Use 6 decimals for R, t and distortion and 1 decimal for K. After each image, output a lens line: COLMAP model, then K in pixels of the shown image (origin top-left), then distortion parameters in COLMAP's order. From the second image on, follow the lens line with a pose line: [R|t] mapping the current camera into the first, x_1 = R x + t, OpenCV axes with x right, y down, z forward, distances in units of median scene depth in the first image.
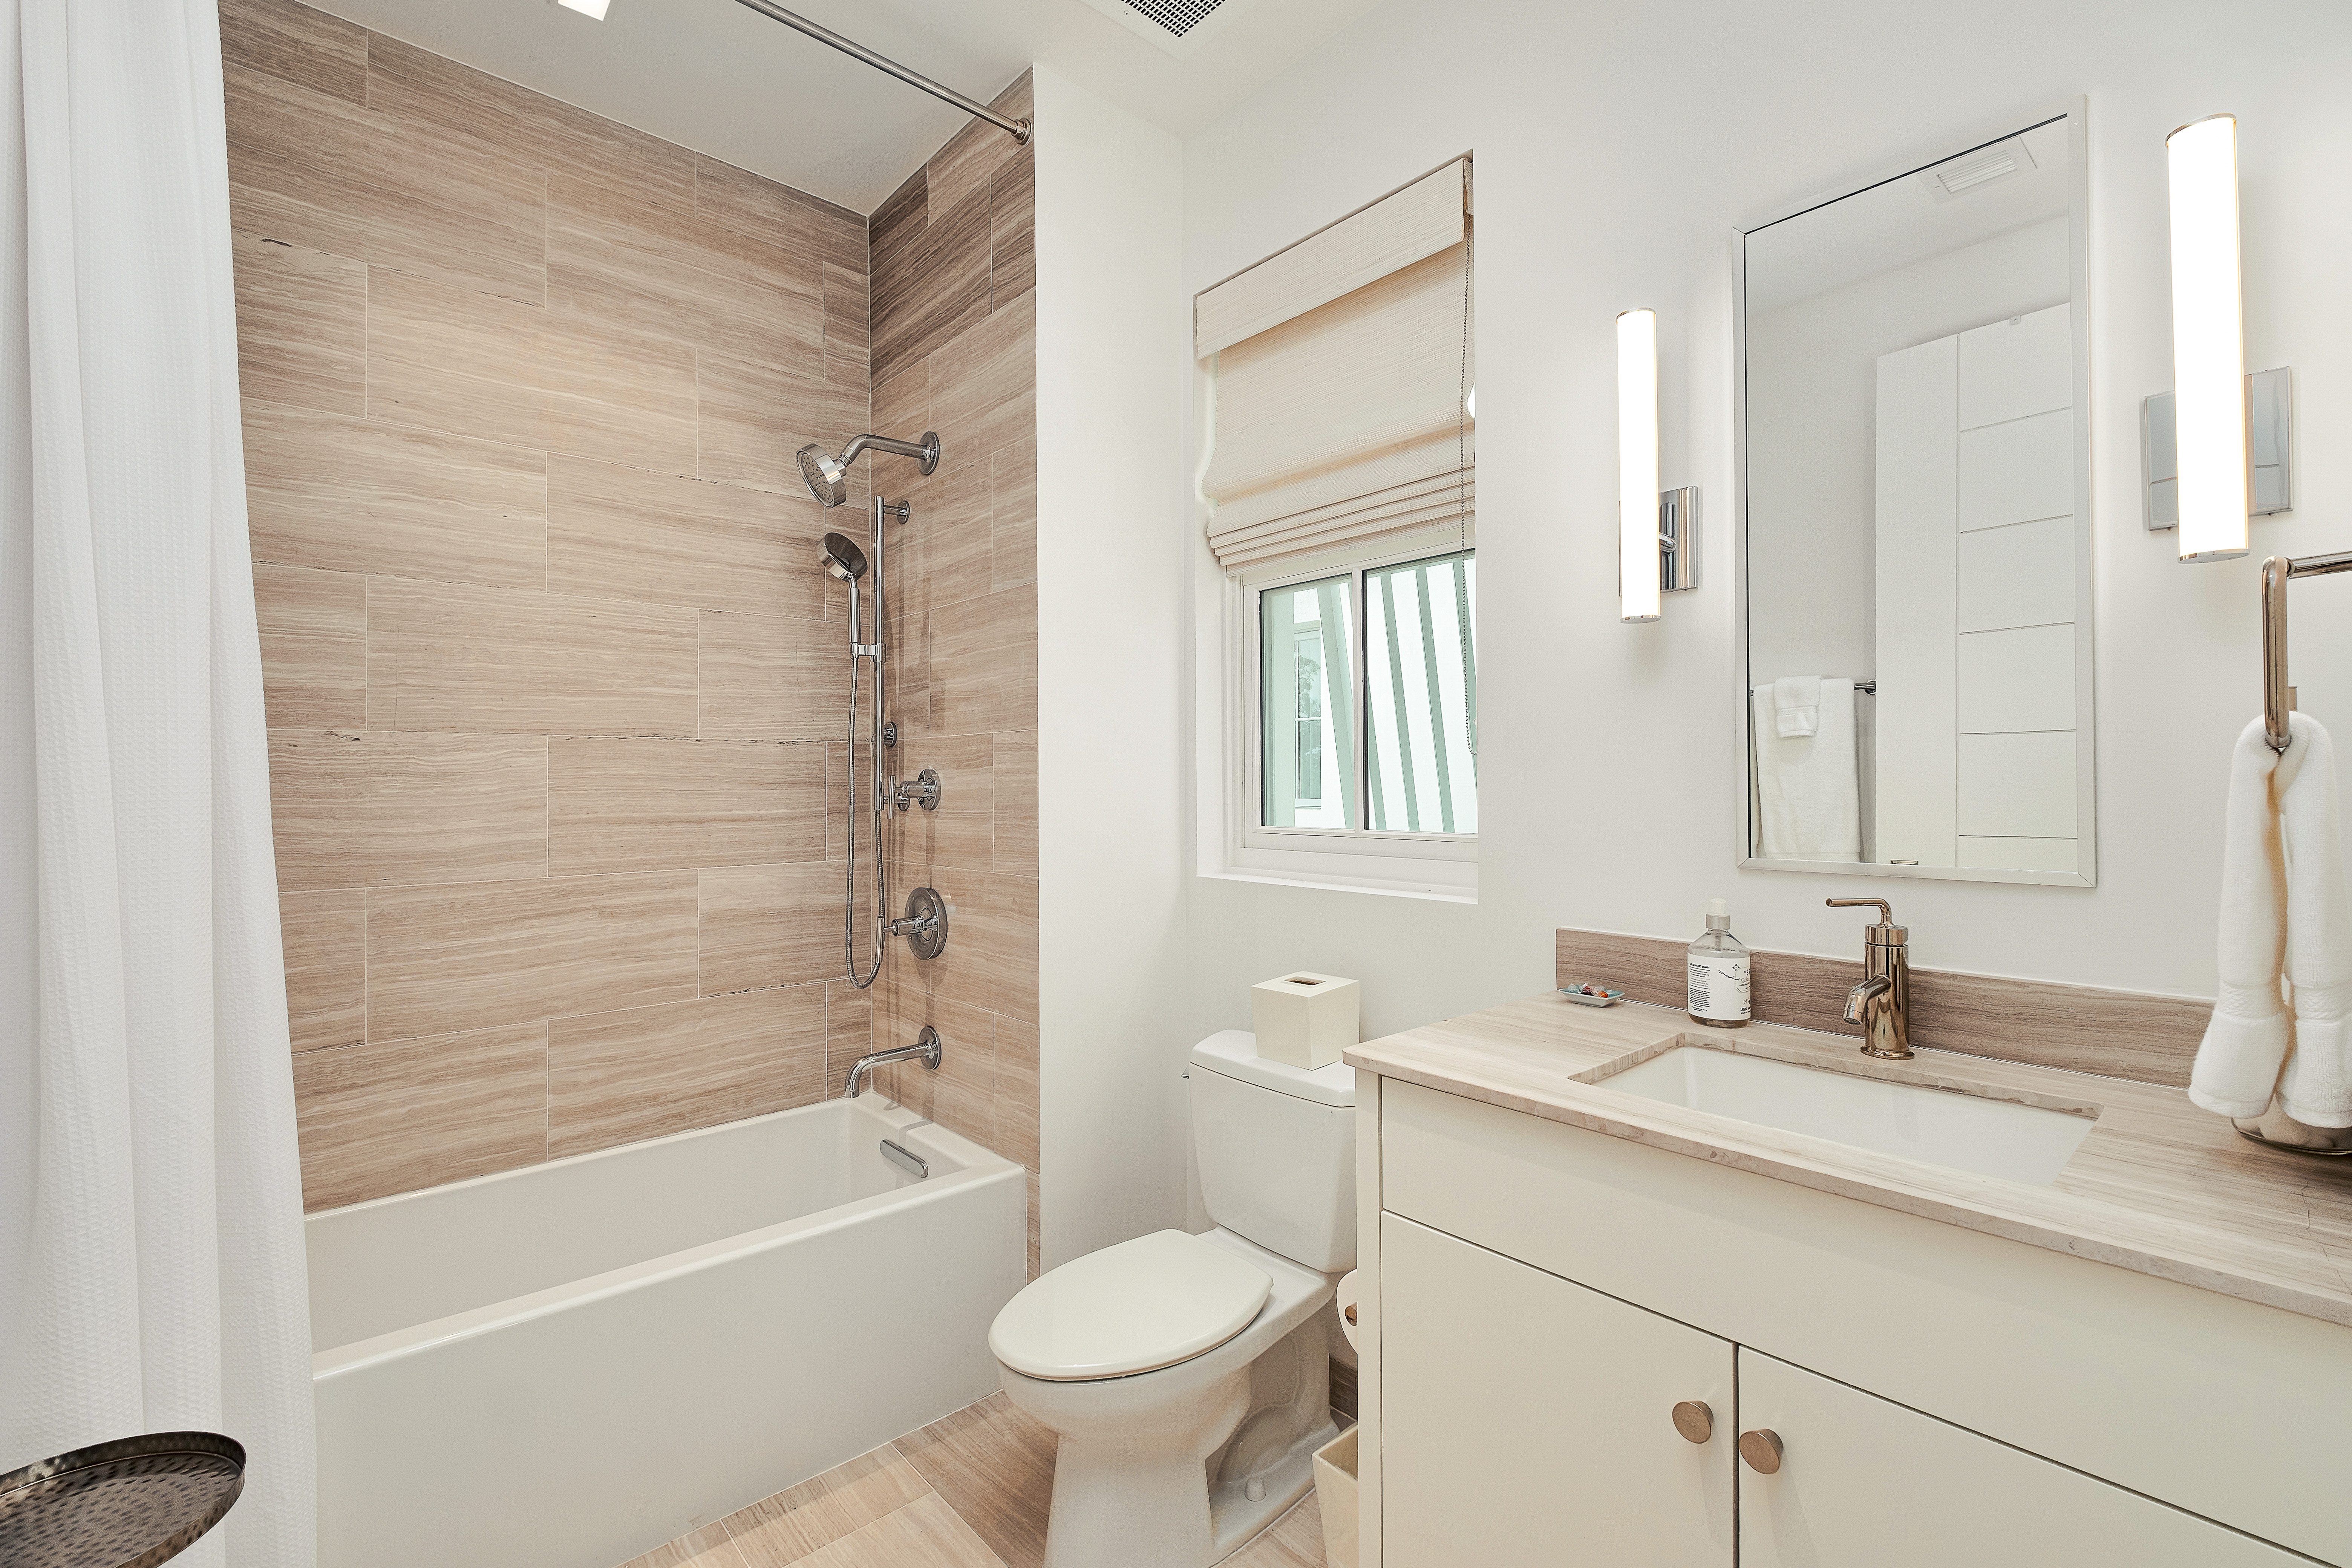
lens RADIAL K [[1042.6, 0, 1191.6], [0, 1042.6, 781.9], [0, 0, 1]] dist [-0.000439, -0.003109]
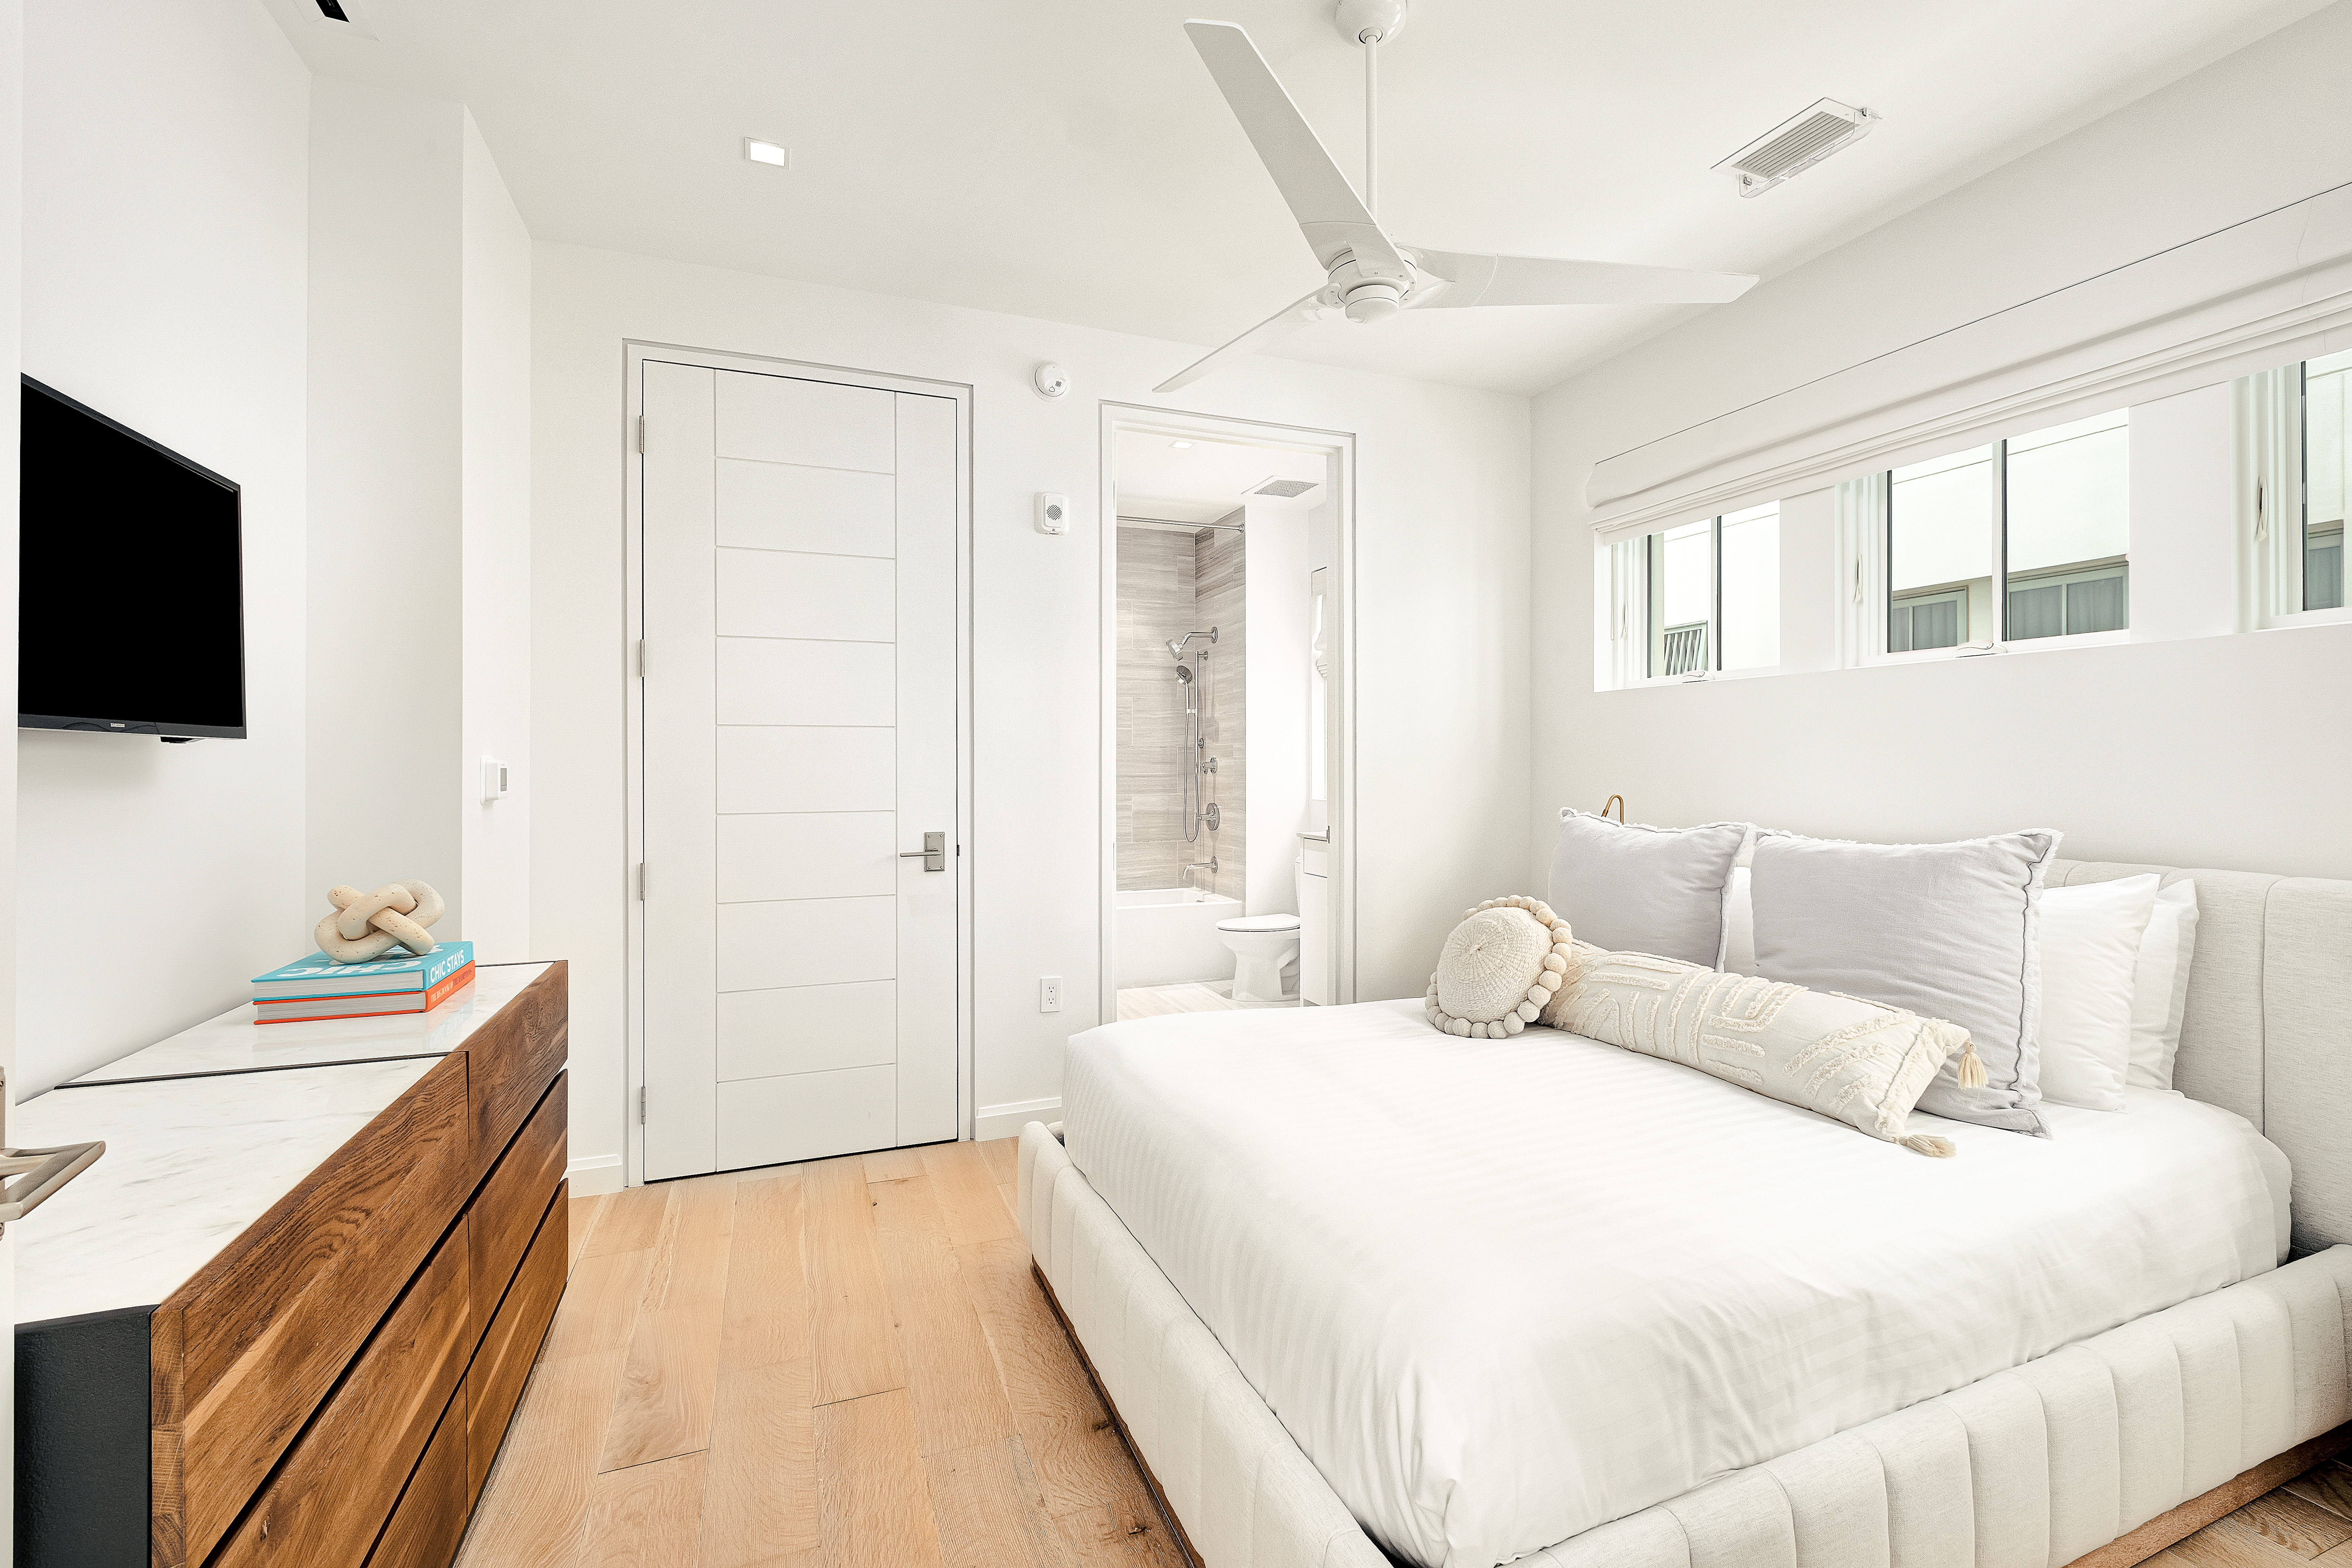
lens RADIAL K [[1042.6, 0, 1177.8], [0, 1042.6, 769.9], [0, 0, 1]] dist [-0.000439, -0.003109]
pose [[0.934166, 0.004966, -0.356803, 0.584276], [-0.003338, 0.999981, 0.005177, 0.006061], [0.356822, -0.003645, 0.934165, -1.439146]]
